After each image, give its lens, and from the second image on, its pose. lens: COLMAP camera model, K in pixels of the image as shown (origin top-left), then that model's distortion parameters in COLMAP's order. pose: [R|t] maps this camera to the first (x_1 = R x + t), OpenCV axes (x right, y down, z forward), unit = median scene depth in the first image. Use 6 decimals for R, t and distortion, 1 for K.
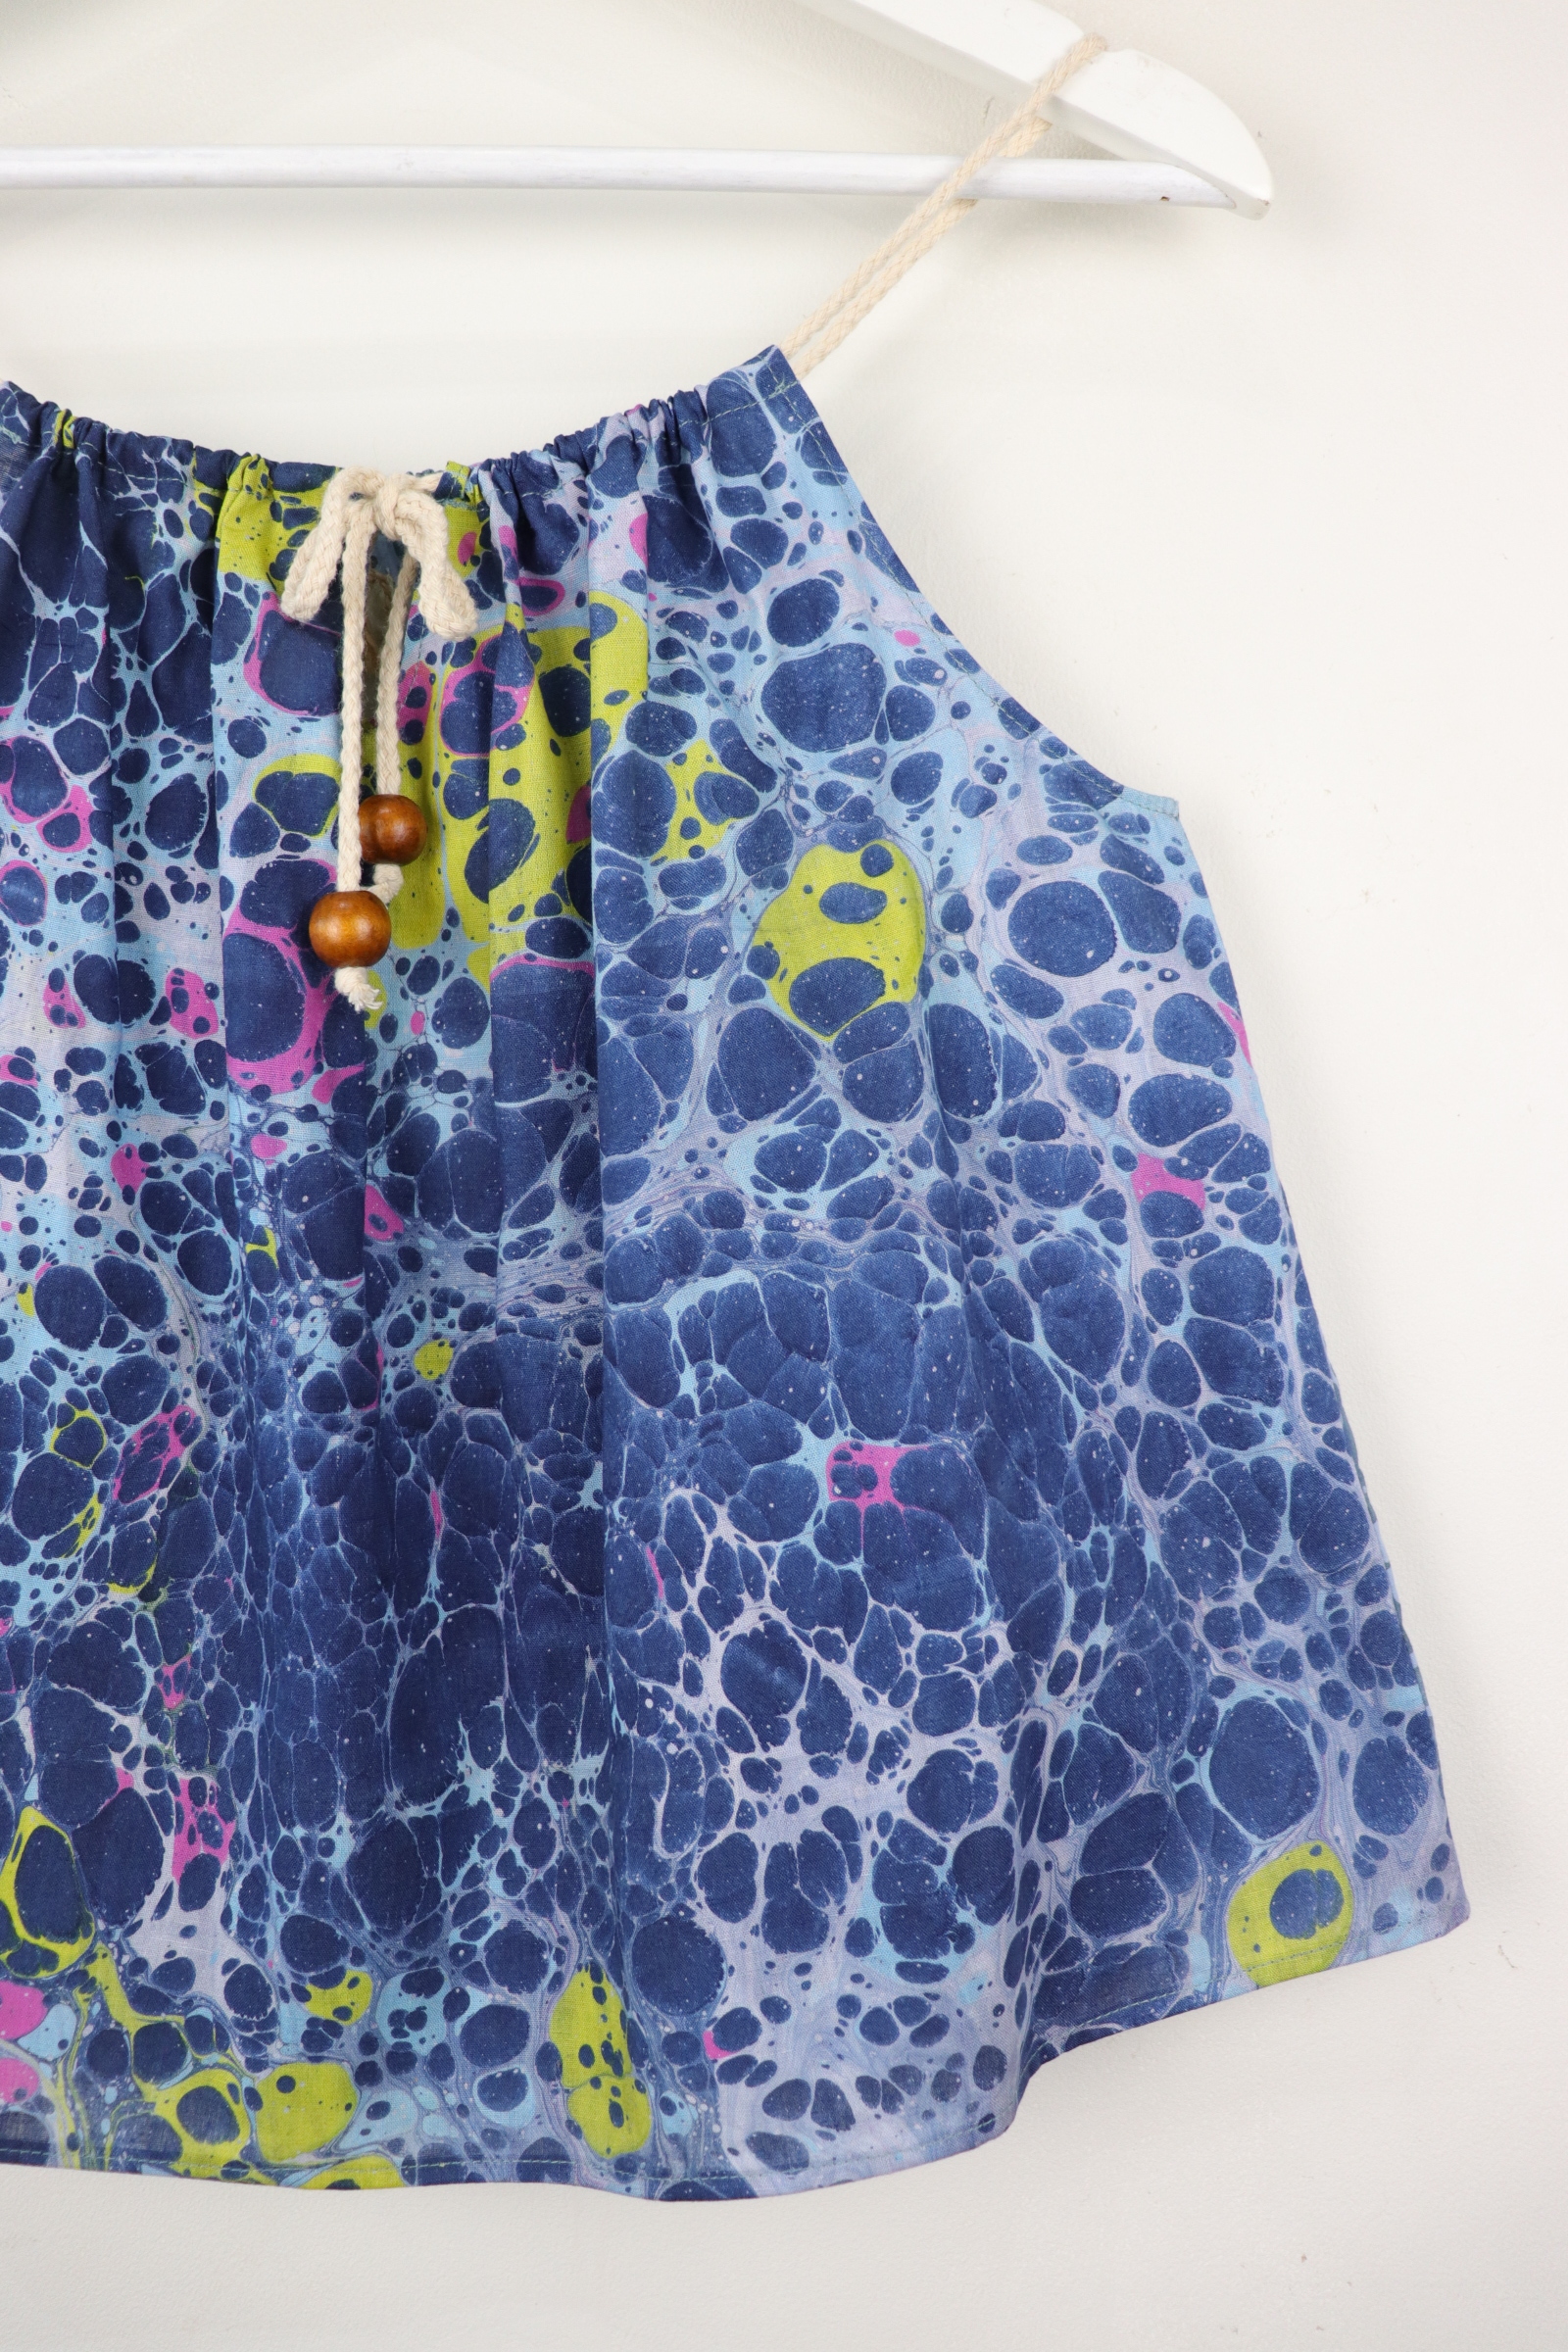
lens RADIAL K [[1945.0, 0, 726.5], [0, 1945.0, 1166.7], [0, 0, 1]] dist [-0.188706, 0.166654]
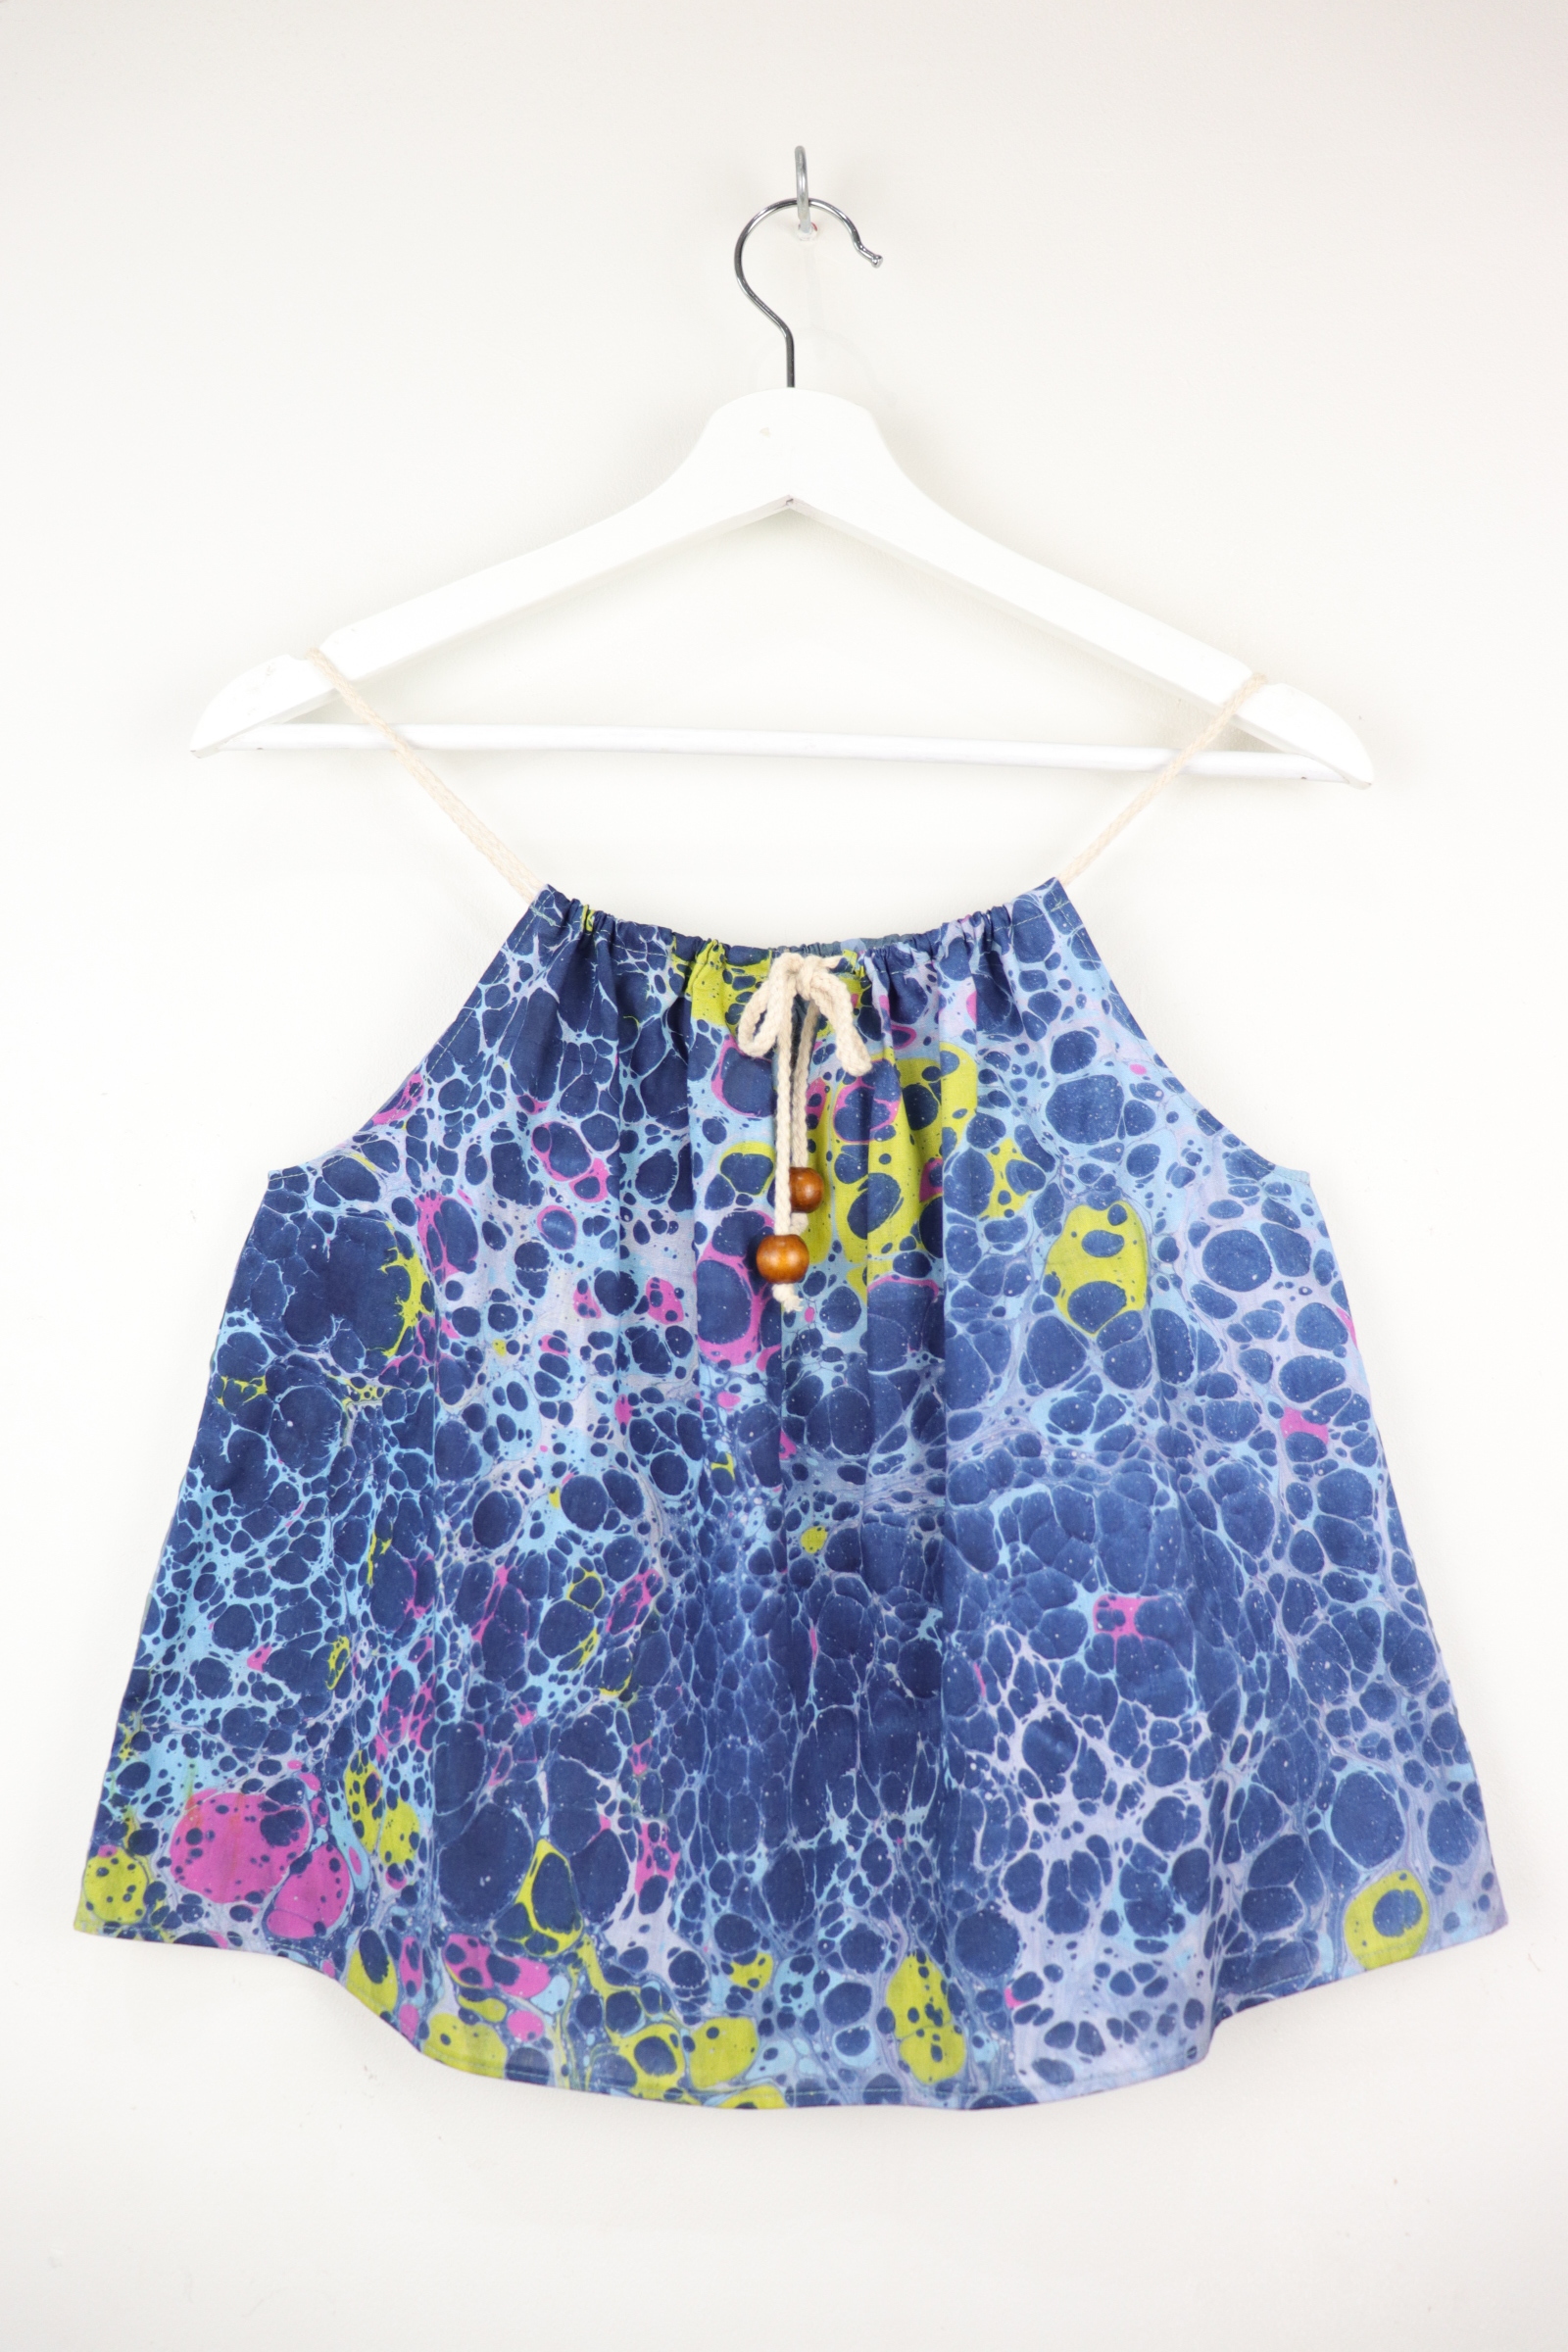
lens RADIAL K [[1945.0, 0, 726.5], [0, 1945.0, 1166.7], [0, 0, 1]] dist [-0.188706, 0.166654]
pose [[0.999873, 0.014189, -0.007324, -0.223229], [-0.014767, 0.996170, -0.086183, -0.060221], [0.006073, 0.086280, 0.996252, -0.534662]]
